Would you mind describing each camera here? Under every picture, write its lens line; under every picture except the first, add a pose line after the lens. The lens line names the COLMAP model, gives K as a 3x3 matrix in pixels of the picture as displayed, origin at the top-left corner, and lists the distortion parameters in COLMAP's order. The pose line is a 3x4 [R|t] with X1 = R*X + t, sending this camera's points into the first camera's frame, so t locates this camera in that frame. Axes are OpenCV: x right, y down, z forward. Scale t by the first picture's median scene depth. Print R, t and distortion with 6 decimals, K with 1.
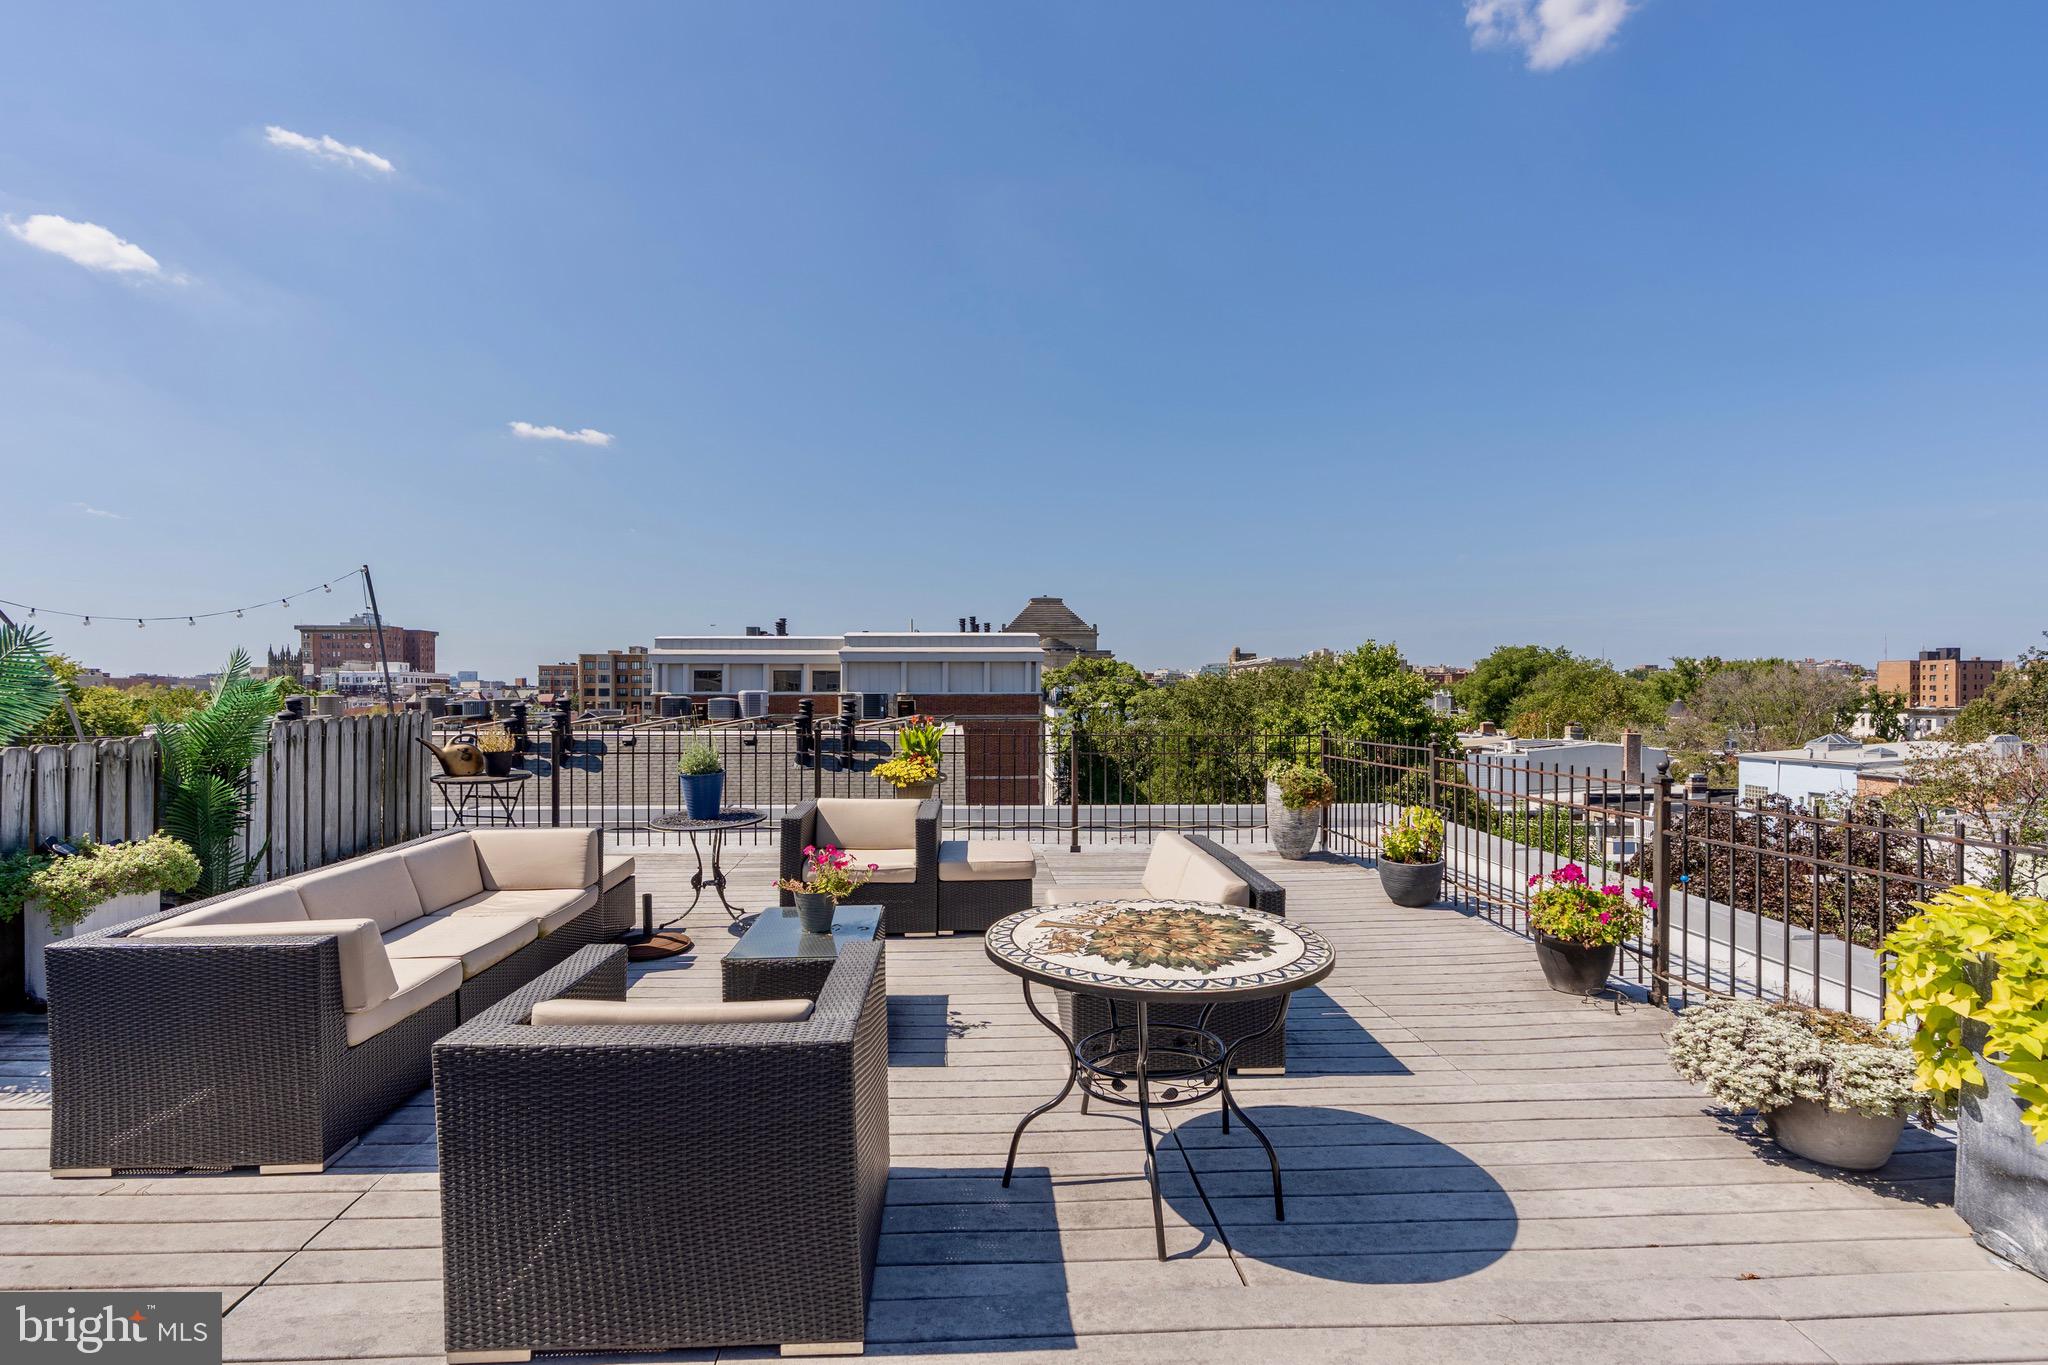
lens RADIAL K [[955.0, 0, 968.8], [0, 955.0, 706.5], [0, 0, 1]] dist [-0.009518, 0.001290]
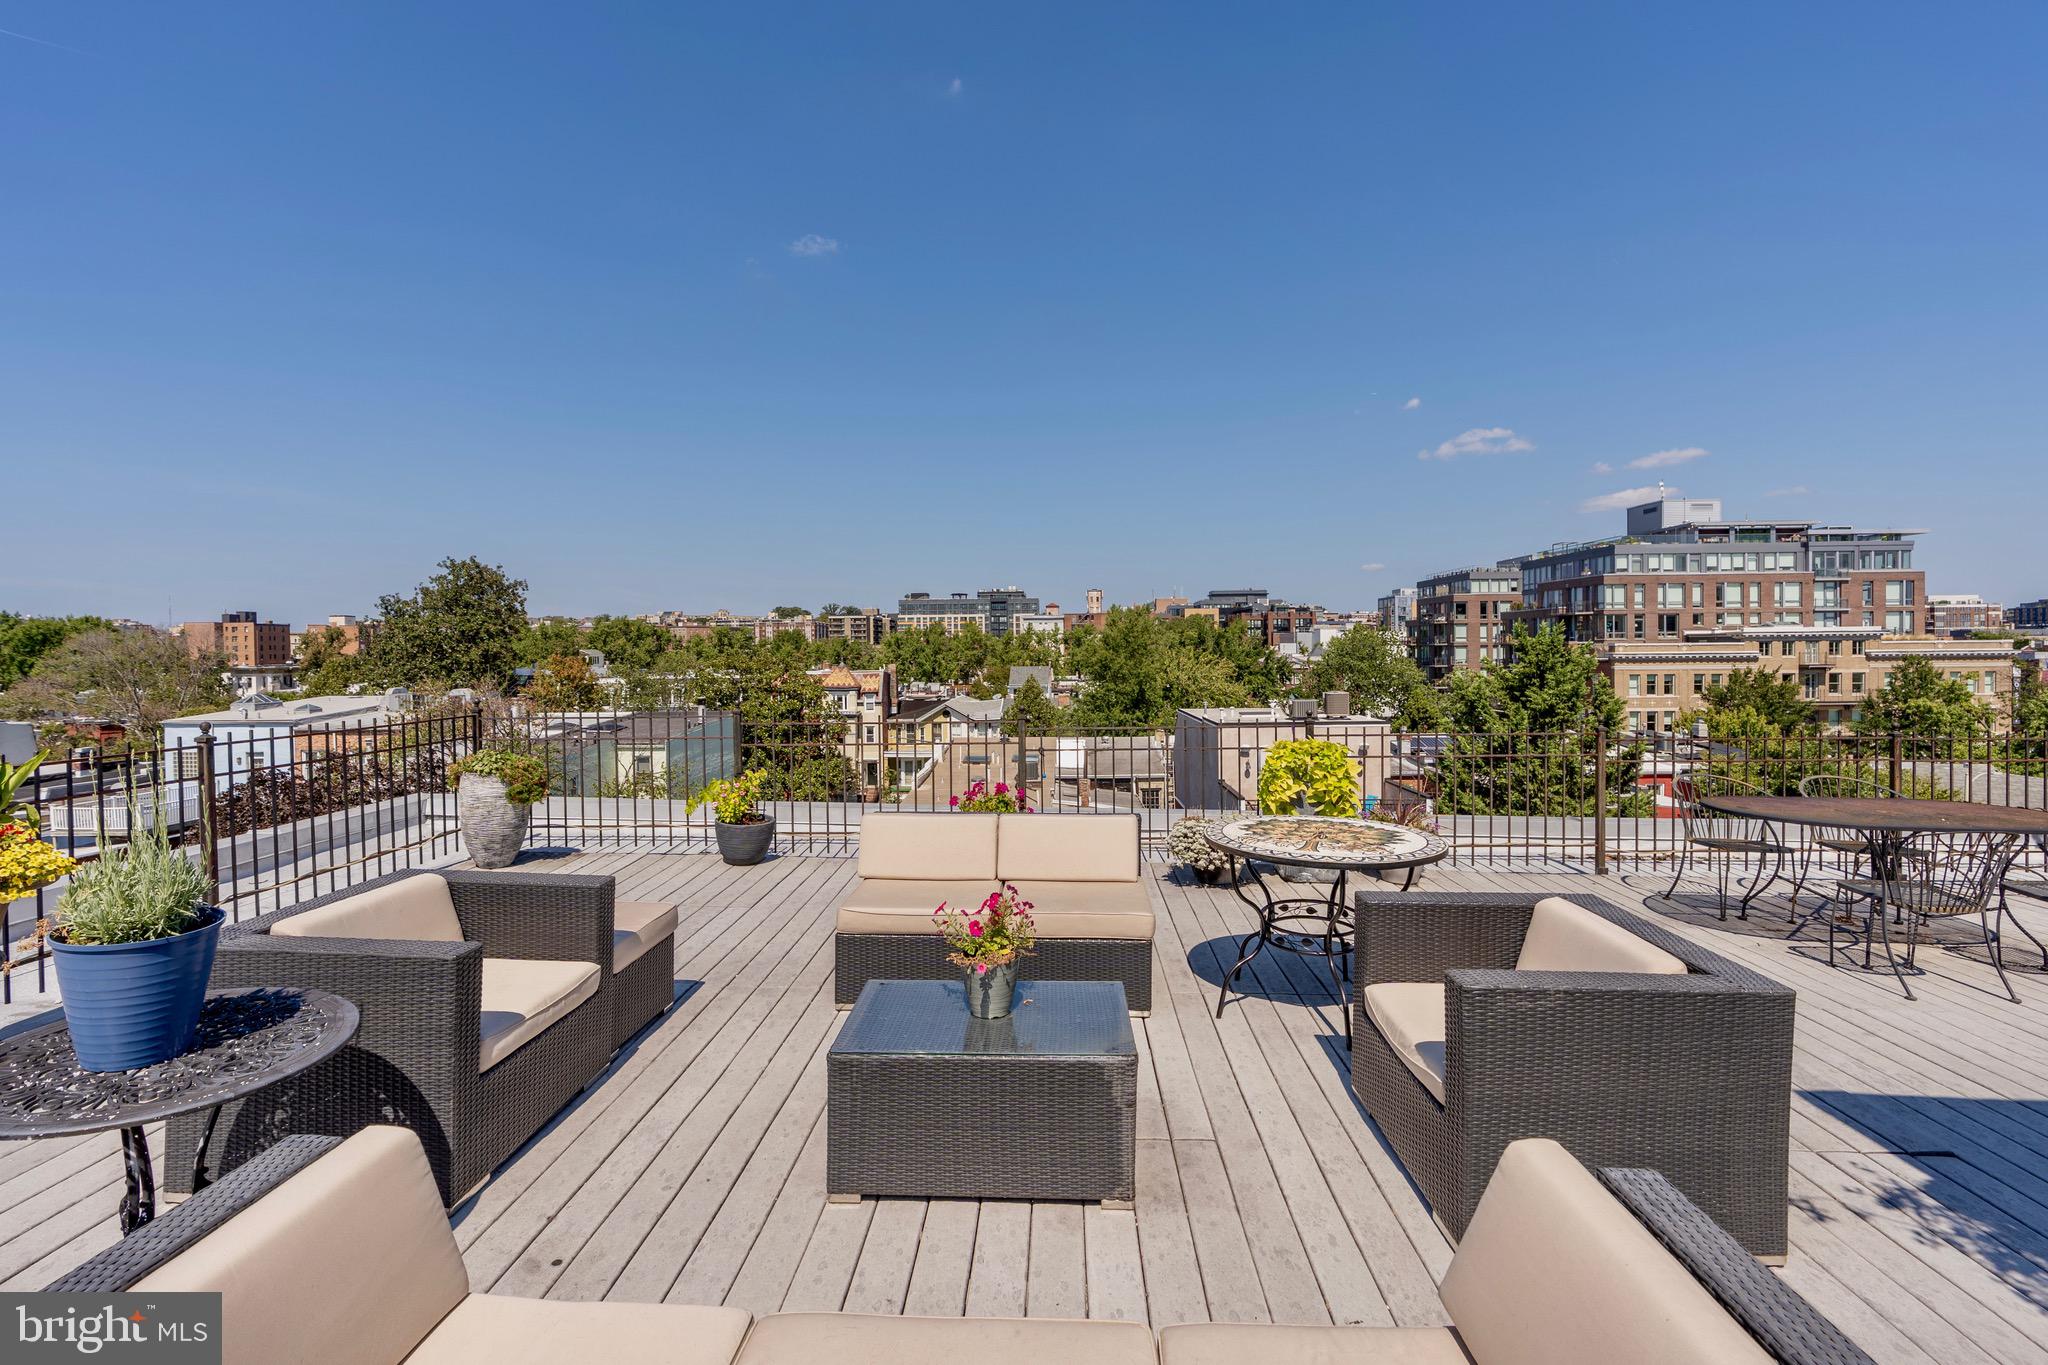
lens RADIAL K [[985.6, 0, 1024.6], [0, 985.6, 657.6], [0, 0, 1]] dist [-0.003466, 0.005121]
pose [[0.065146, -0.010212, 0.997824, -0.553345], [0.019689, 0.999766, 0.008946, -0.022847], [-0.997682, 0.019063, 0.065331, 0.542372]]
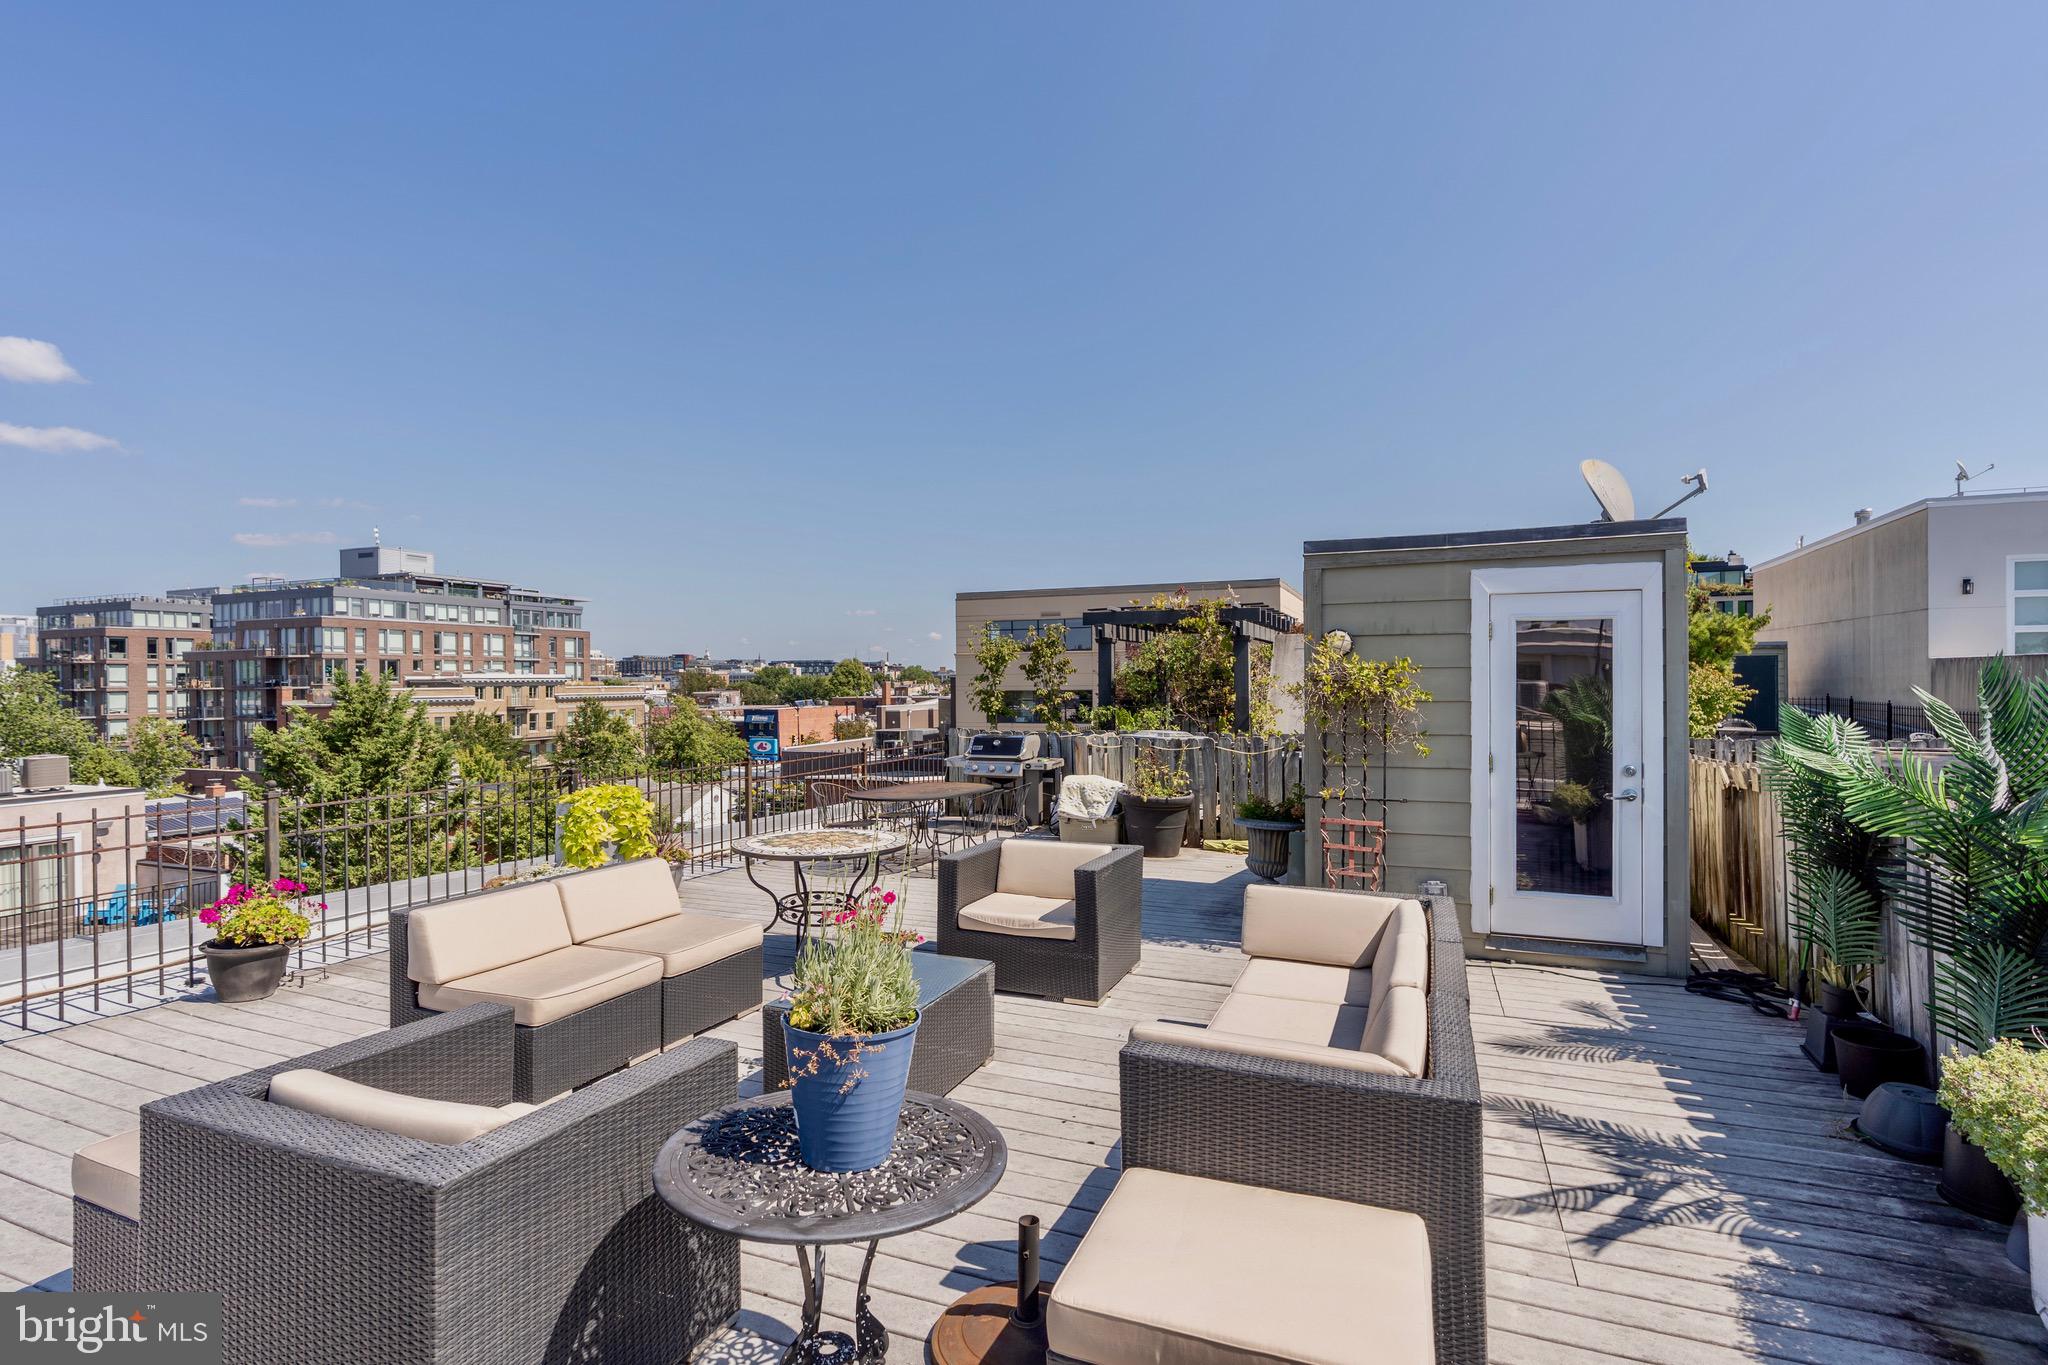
lens RADIAL K [[957.0, 0, 1077.7], [0, 957.0, 683.0], [0, 0, 1]] dist [-0.011344, 0.005139]
pose [[-0.926249, 0.006302, 0.376861, -0.439165], [0.012046, 0.999844, 0.012885, -0.044698], [-0.376721, 0.016474, -0.926180, 1.066494]]
